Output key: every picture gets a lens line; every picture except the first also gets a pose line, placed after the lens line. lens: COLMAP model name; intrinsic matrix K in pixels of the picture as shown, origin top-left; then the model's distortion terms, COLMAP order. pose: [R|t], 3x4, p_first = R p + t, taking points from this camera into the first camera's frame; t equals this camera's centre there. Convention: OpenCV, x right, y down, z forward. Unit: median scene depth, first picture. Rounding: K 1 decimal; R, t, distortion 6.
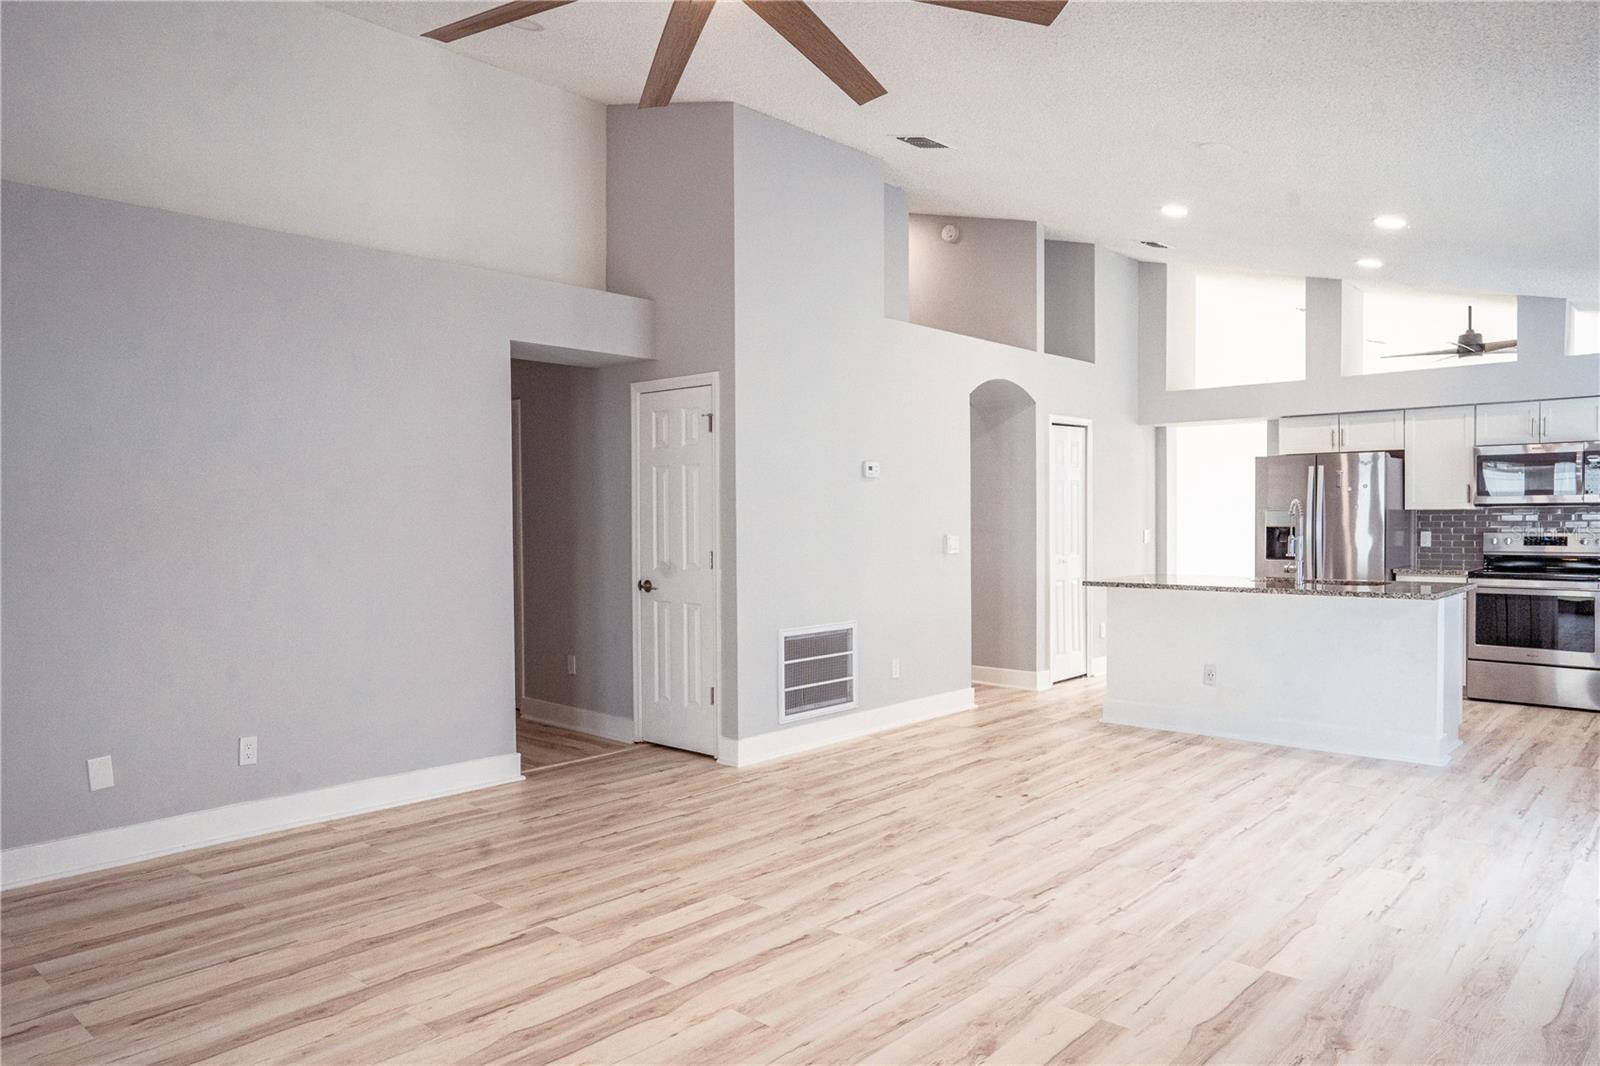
lens RADIAL K [[1064.2, 0, 800.0], [0, 1064.2, 533.0], [0, 0, 1]] dist [-0.035754, 0.054360]
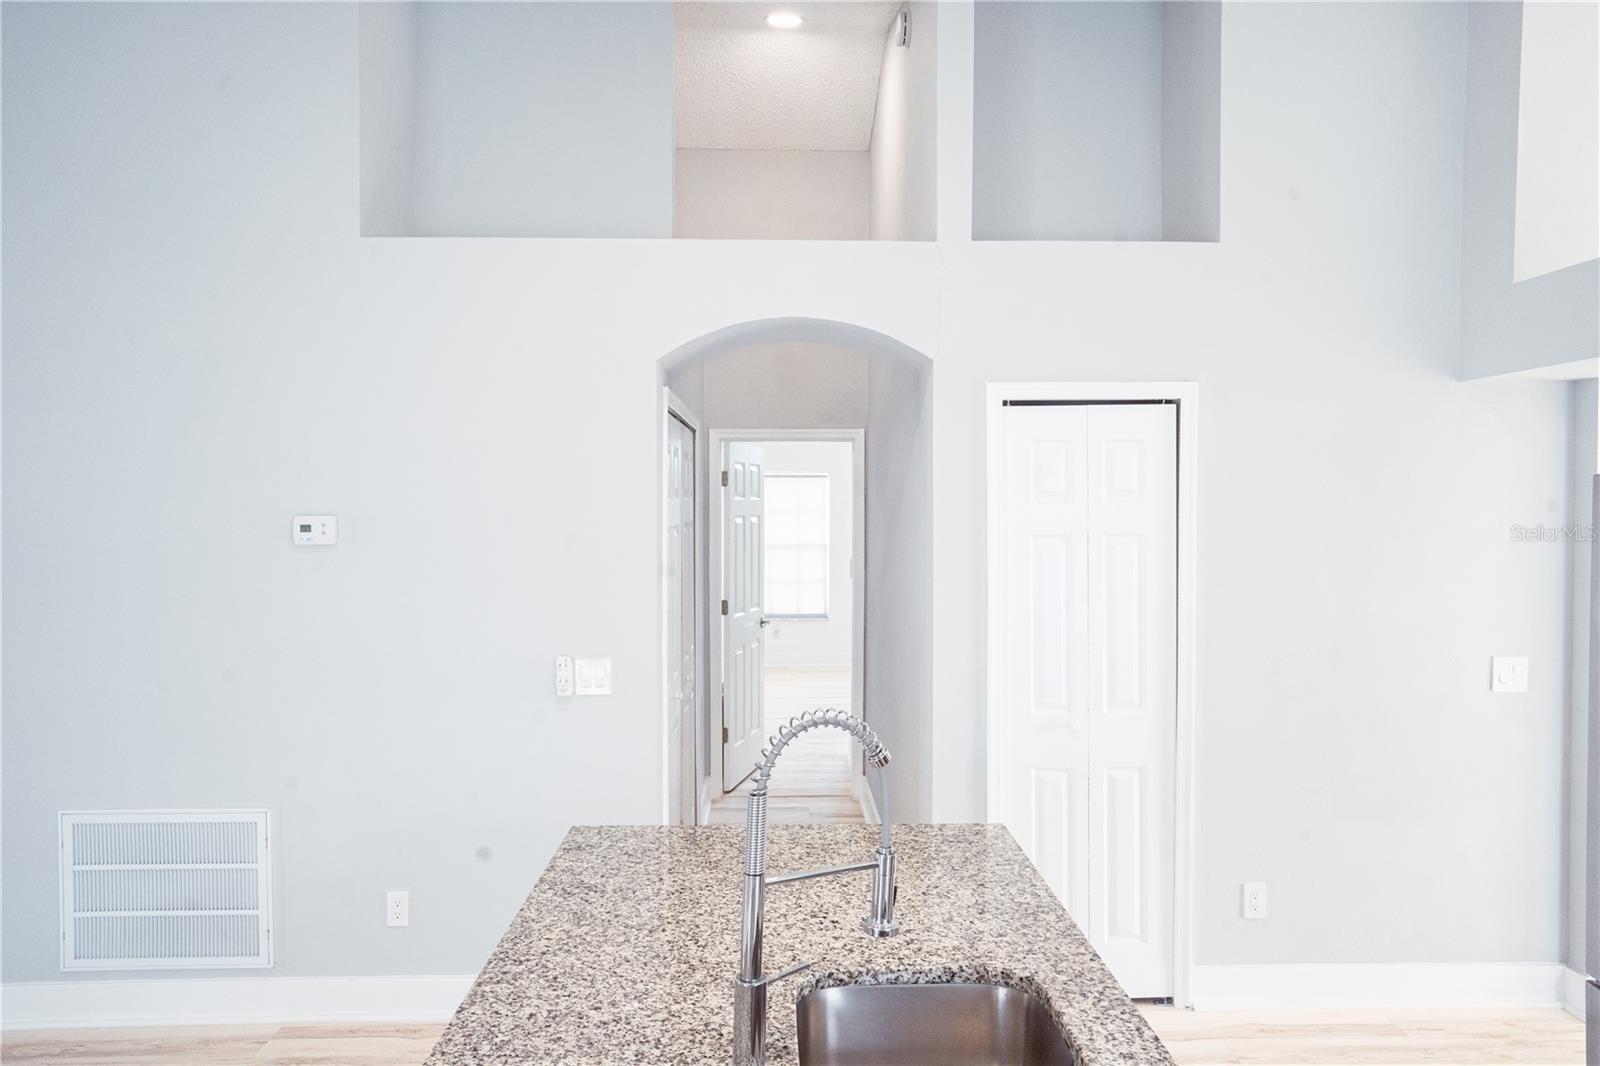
lens RADIAL K [[1064.2, 0, 800.0], [0, 1064.2, 533.0], [0, 0, 1]] dist [-0.035754, 0.054360]
pose [[0.687999, 0.025220, -0.725273, 0.517038], [-0.016238, 0.999681, 0.019359, -0.060616], [0.725530, -0.001542, 0.688189, 0.678262]]
